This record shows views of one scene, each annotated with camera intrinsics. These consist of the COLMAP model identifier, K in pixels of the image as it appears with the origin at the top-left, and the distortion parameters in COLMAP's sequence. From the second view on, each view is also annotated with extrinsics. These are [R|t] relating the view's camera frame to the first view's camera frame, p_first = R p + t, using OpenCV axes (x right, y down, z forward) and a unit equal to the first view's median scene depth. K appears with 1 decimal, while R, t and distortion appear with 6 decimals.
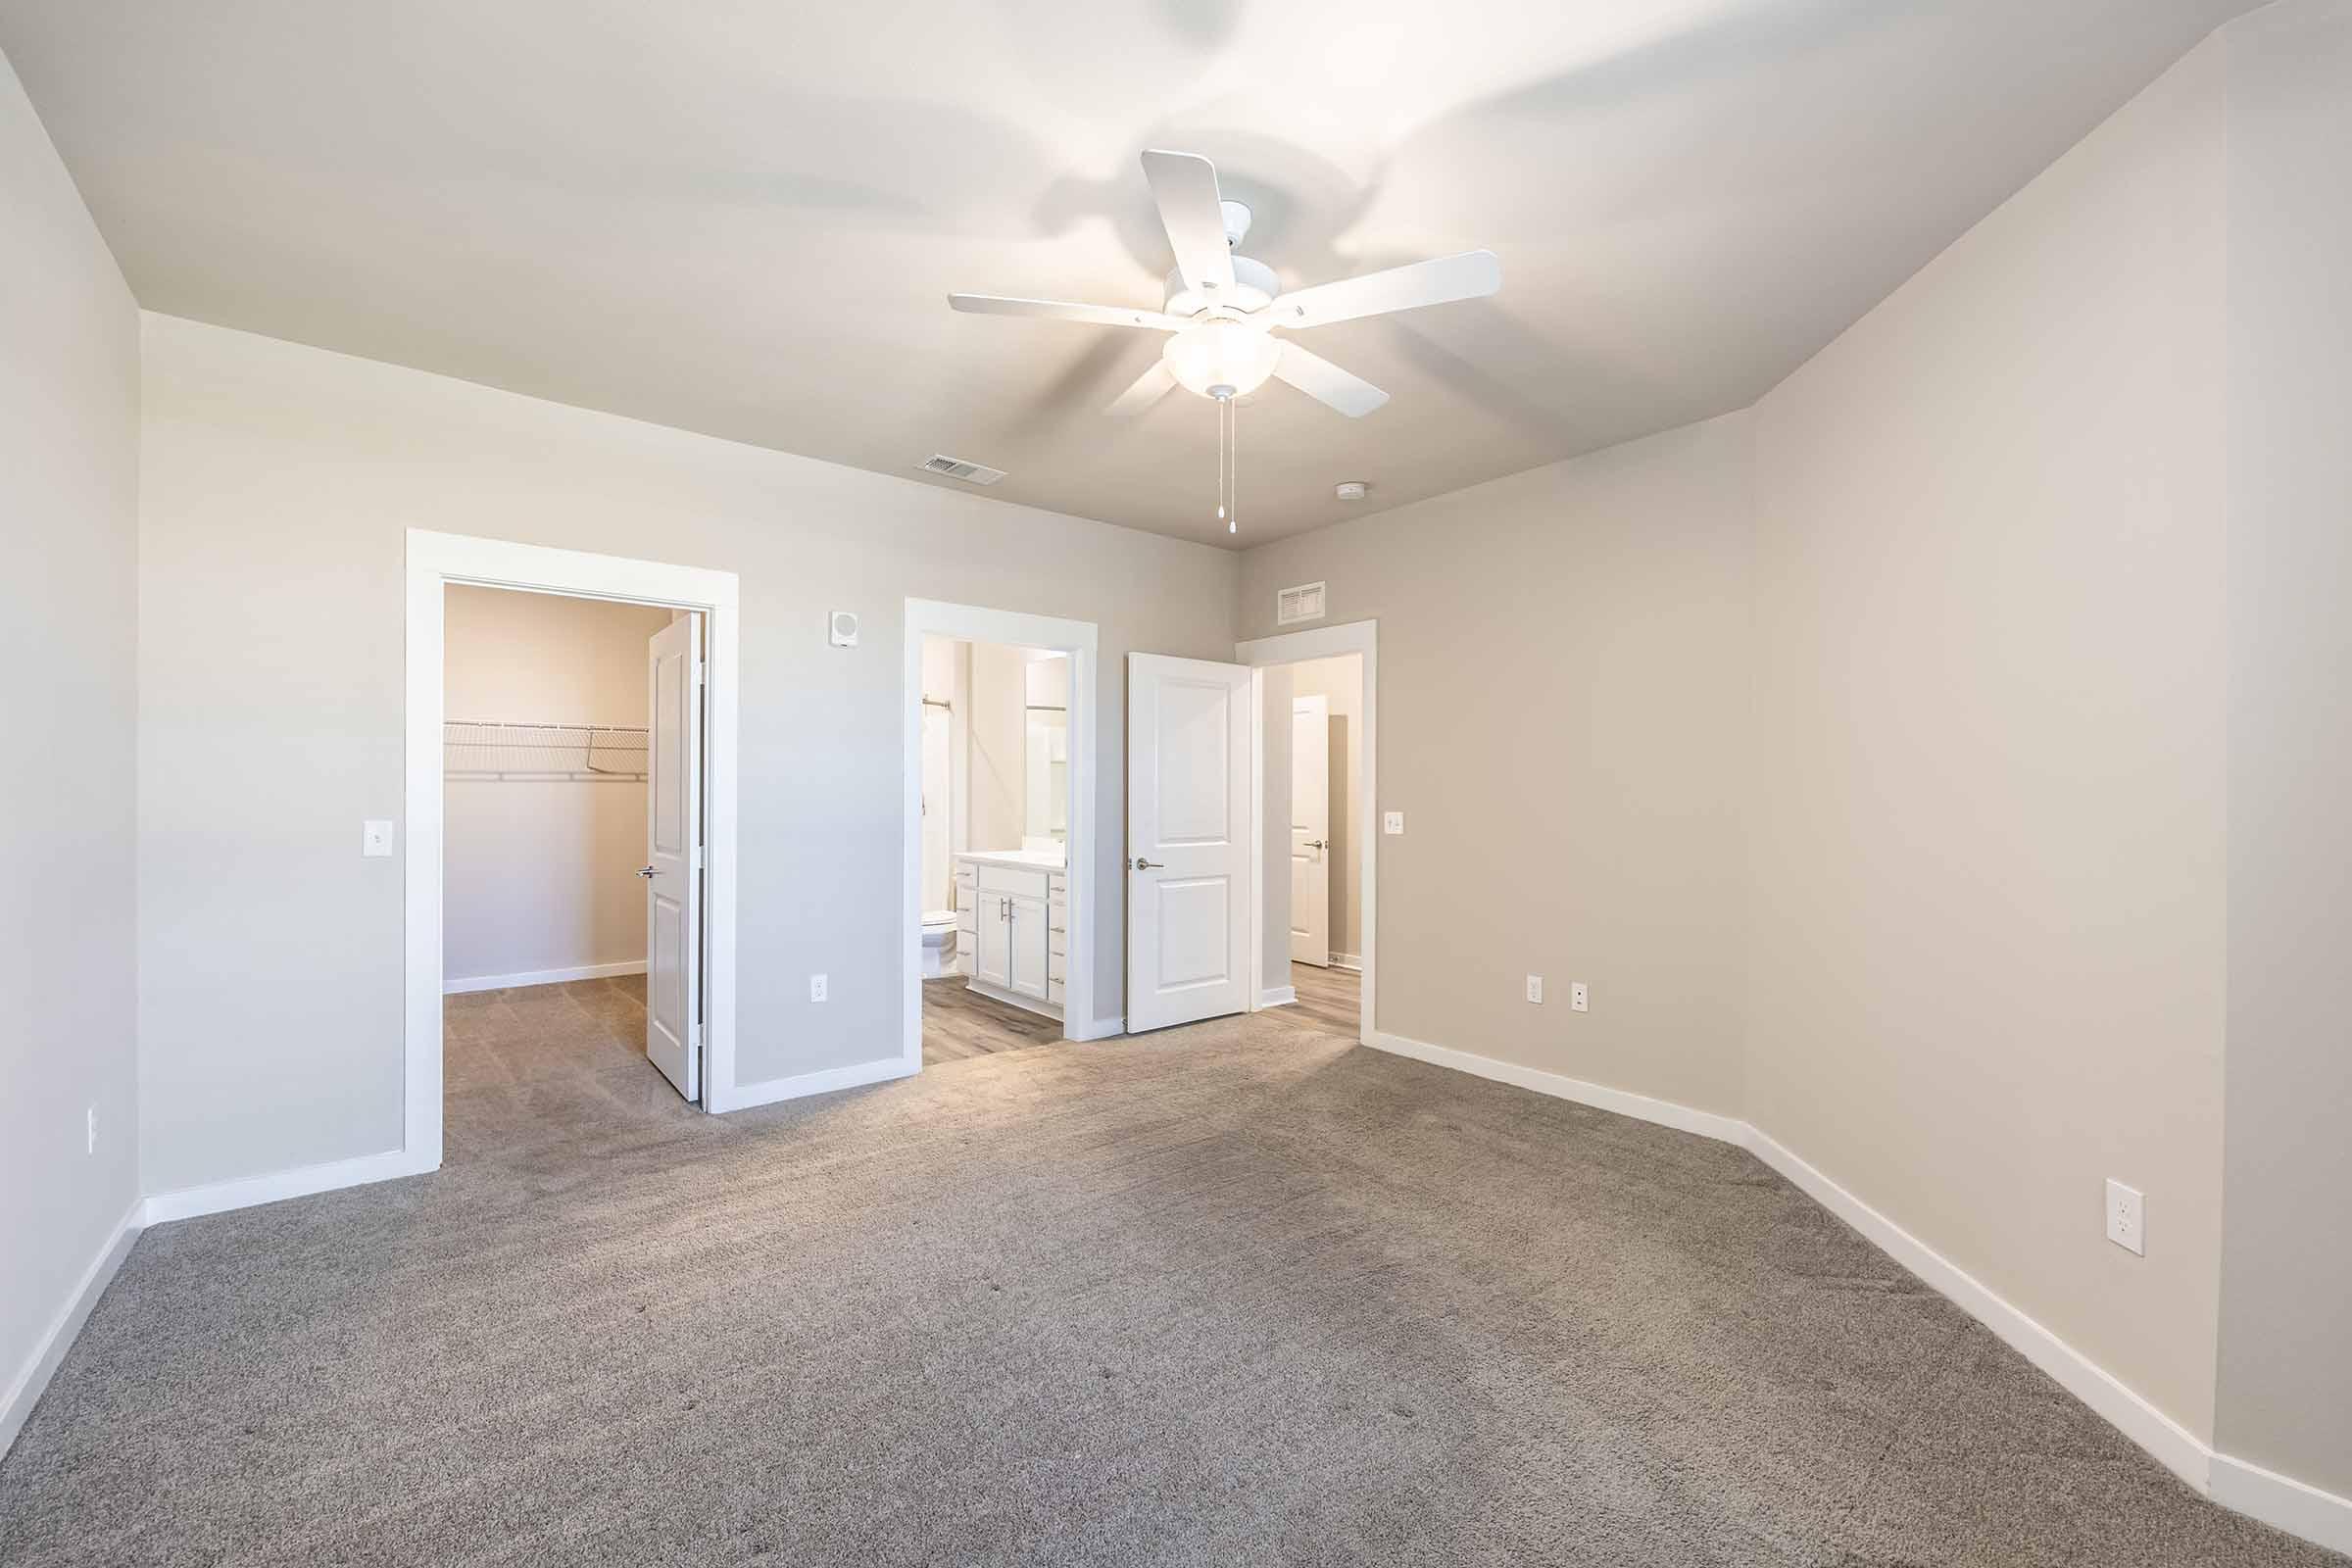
lens RADIAL K [[940.3, 0, 1168.9], [0, 940.3, 792.5], [0, 0, 1]] dist [-0.003081, -0.000396]
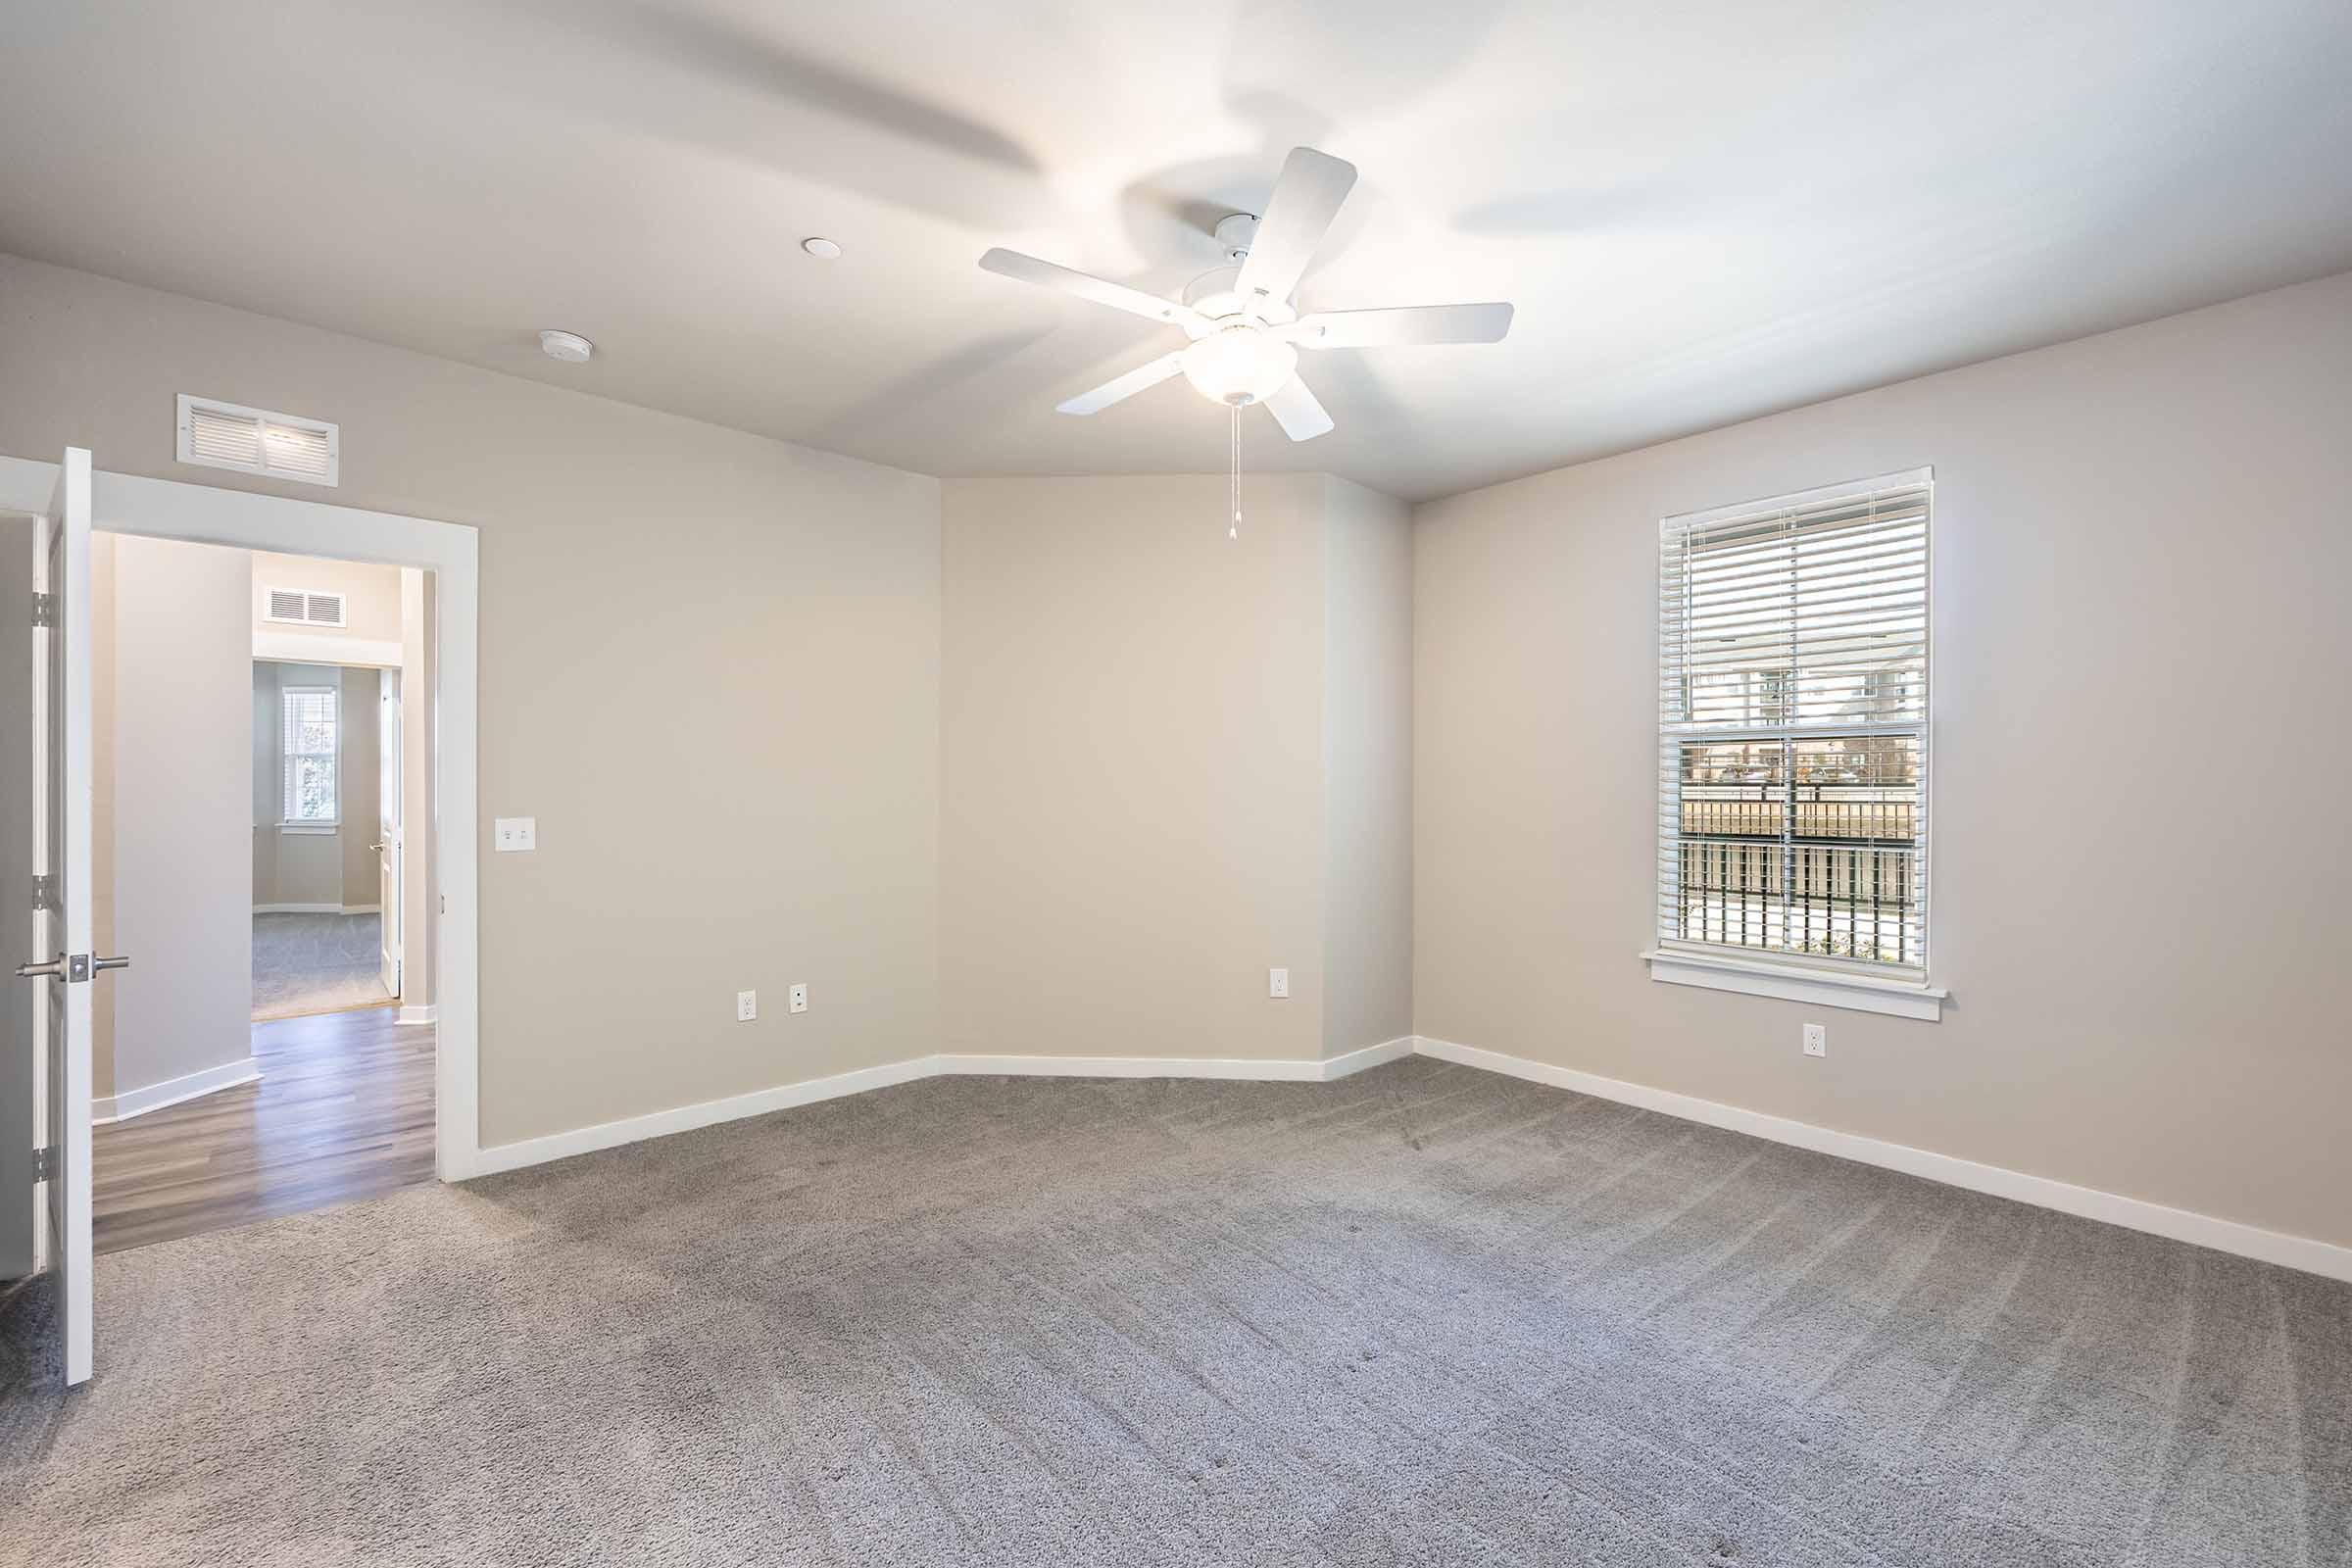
lens RADIAL K [[940.3, 0, 1177.8], [0, 940.3, 789.4], [0, 0, 1]] dist [-0.003081, -0.000396]
pose [[-0.054970, -0.005775, 0.998471, -0.511976], [-0.003441, 0.999978, 0.005594, -0.006352], [-0.998482, -0.003128, -0.054989, 0.599544]]
